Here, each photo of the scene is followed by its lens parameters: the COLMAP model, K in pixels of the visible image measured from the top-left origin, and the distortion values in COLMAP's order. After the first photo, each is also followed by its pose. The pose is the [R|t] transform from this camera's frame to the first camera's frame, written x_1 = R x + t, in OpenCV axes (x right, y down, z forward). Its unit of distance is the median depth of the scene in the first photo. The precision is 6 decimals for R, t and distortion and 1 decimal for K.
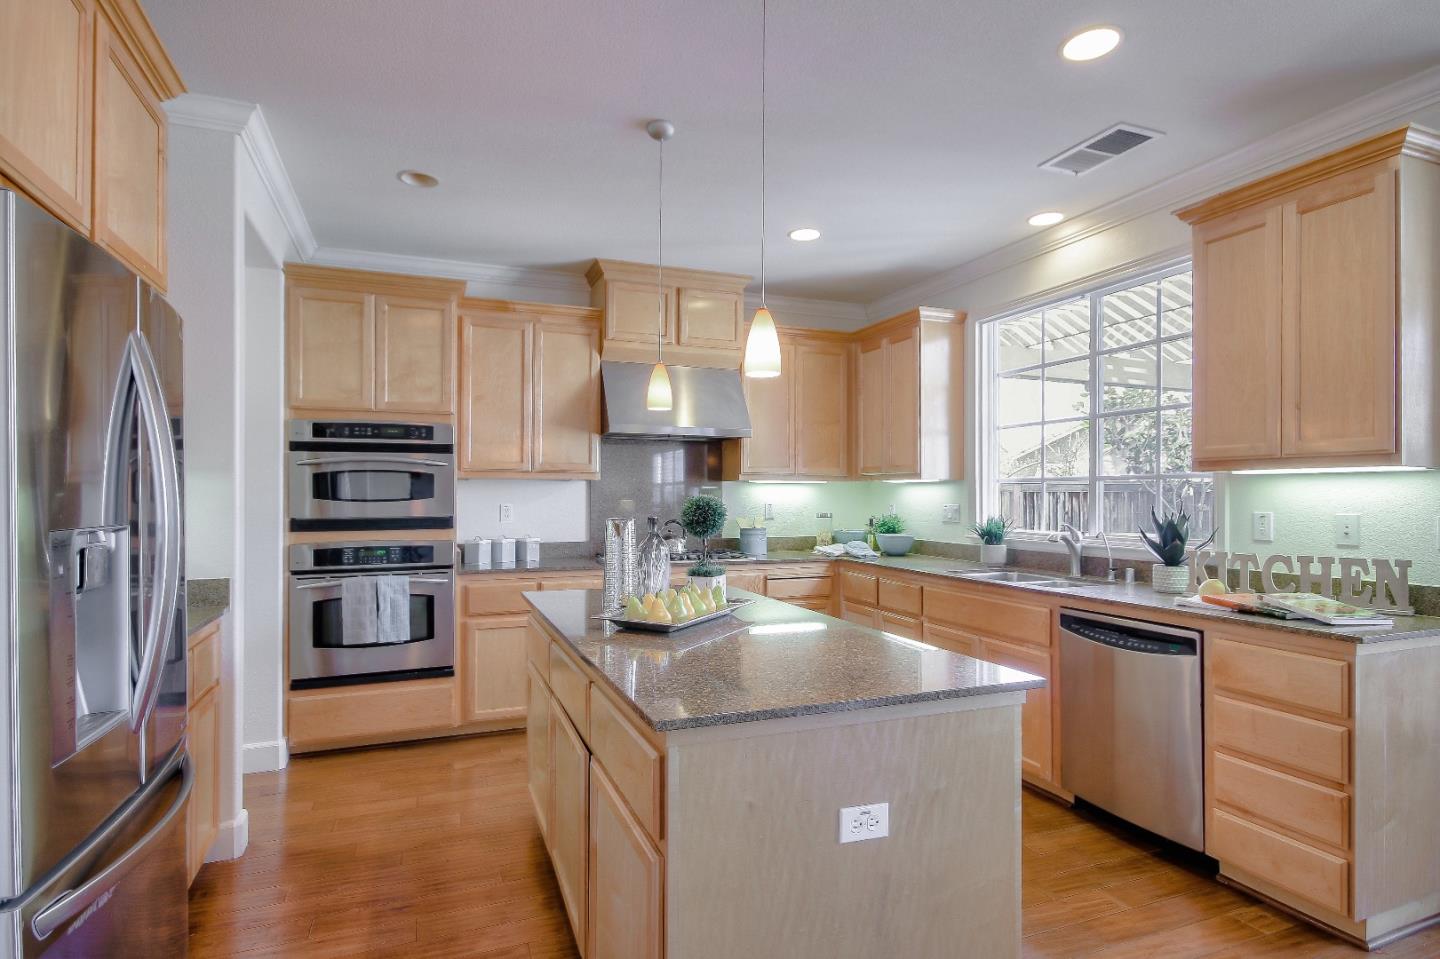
lens RADIAL K [[745.8, 0, 724.9], [0, 745.8, 490.7], [0, 0, 1]] dist [-0.030184, 0.001168]
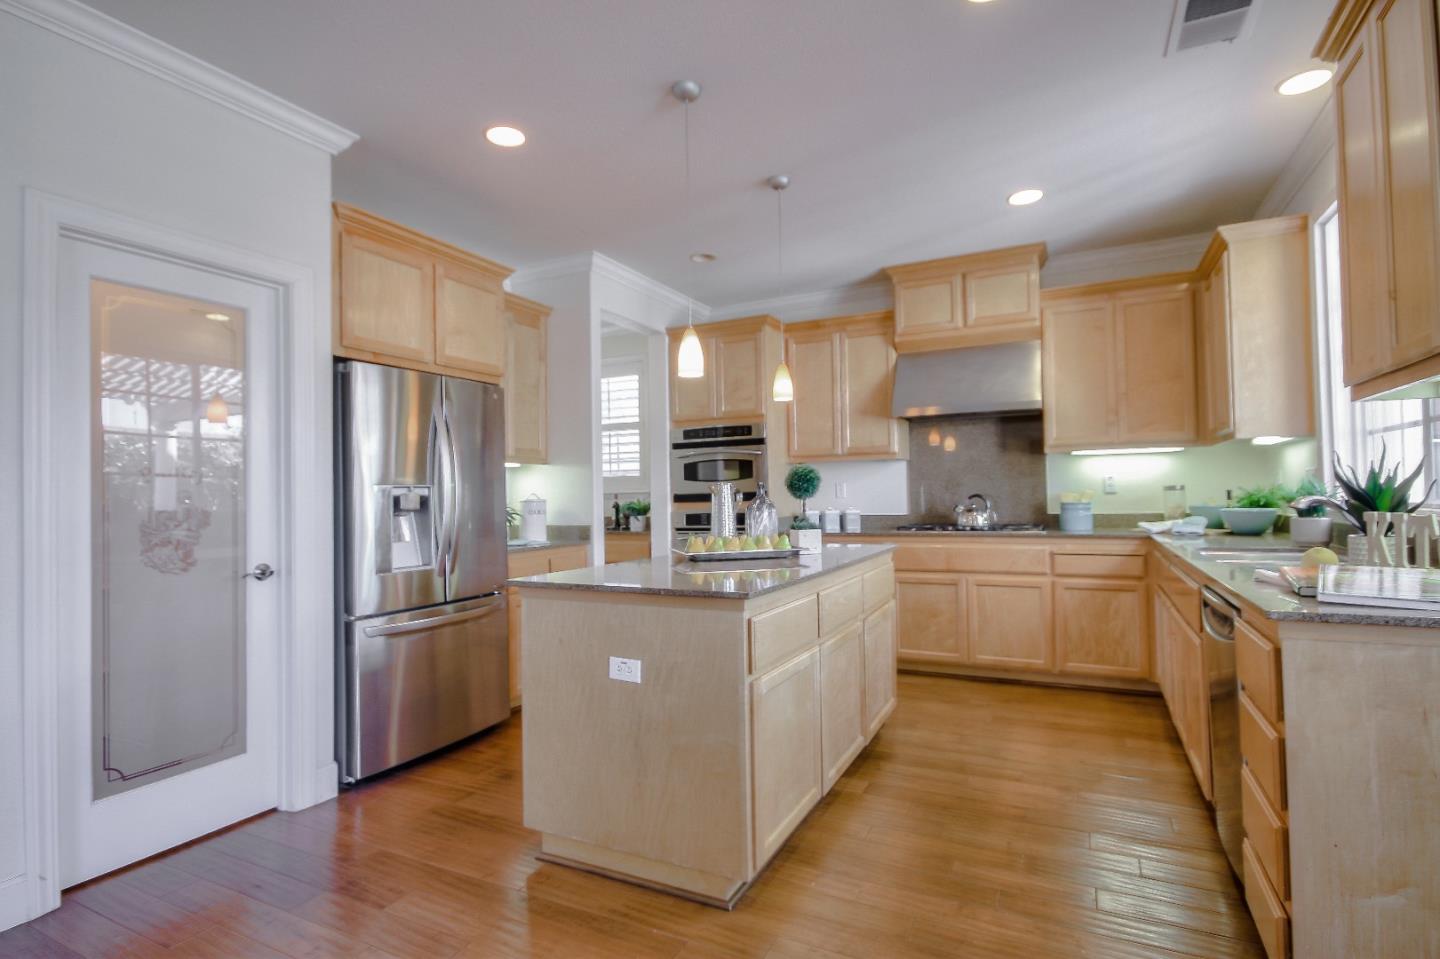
lens RADIAL K [[745.8, 0, 716.2], [0, 745.8, 480.6], [0, 0, 1]] dist [-0.030184, 0.001168]
pose [[0.643327, -0.029094, -0.765038, 0.539121], [0.024507, 0.999548, -0.017404, 0.032465], [0.765199, -0.007552, 0.643750, 0.057604]]
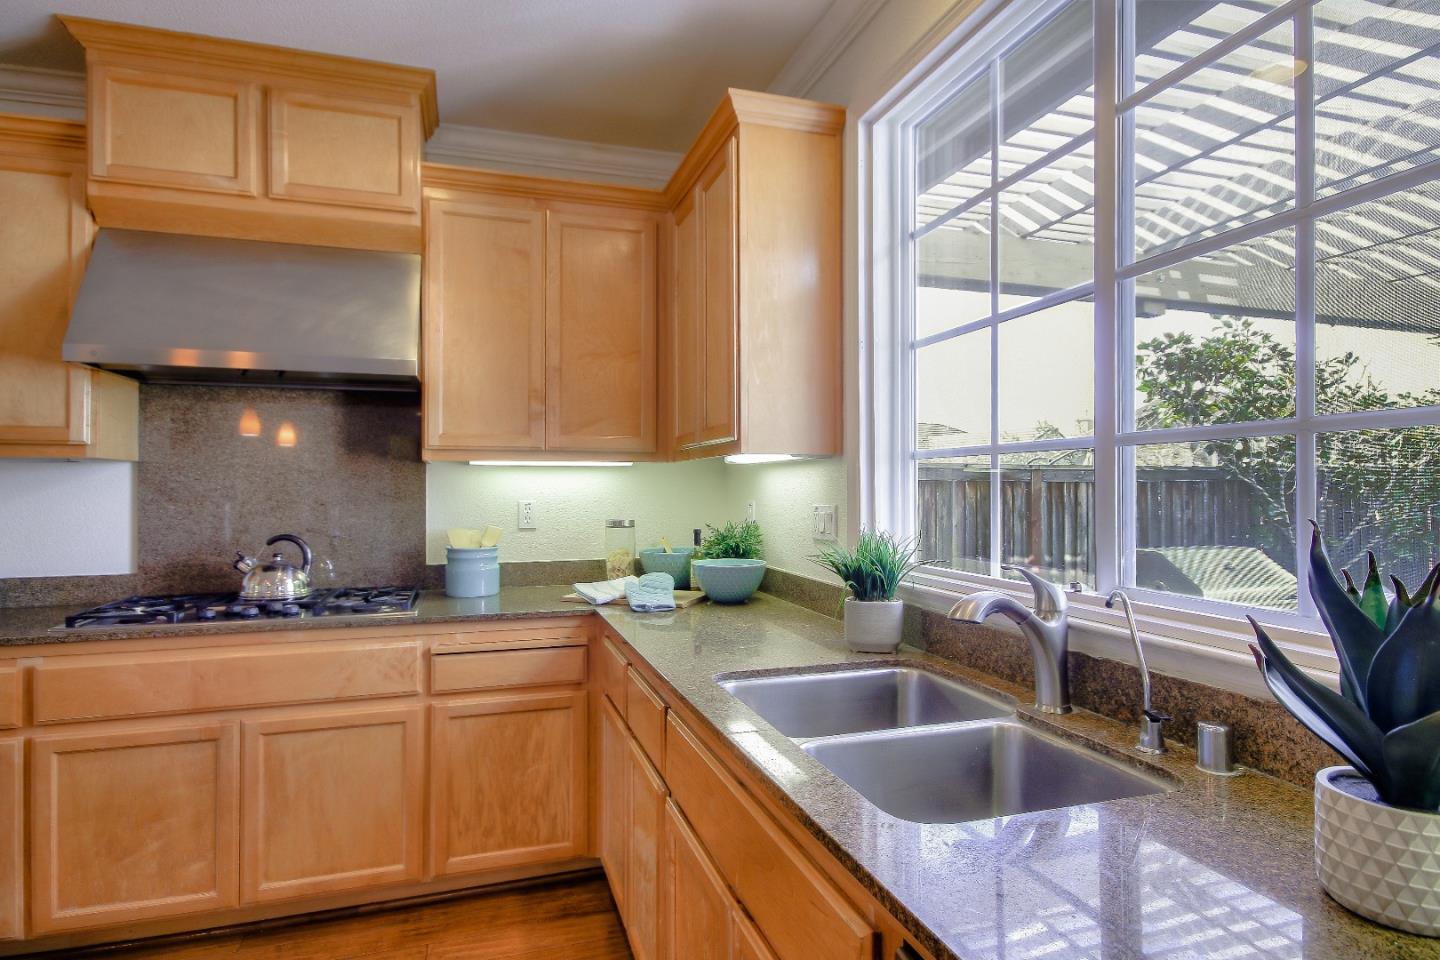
lens RADIAL K [[727.9, 0, 716.6], [0, 727.9, 479.7], [0, 0, 1]] dist [0.032763, 0.000720]
pose [[0.996077, -0.004614, -0.088376, 0.307465], [0.004154, 0.999977, -0.005390, 0.004240], [0.088399, 0.005002, 0.996073, 0.558897]]
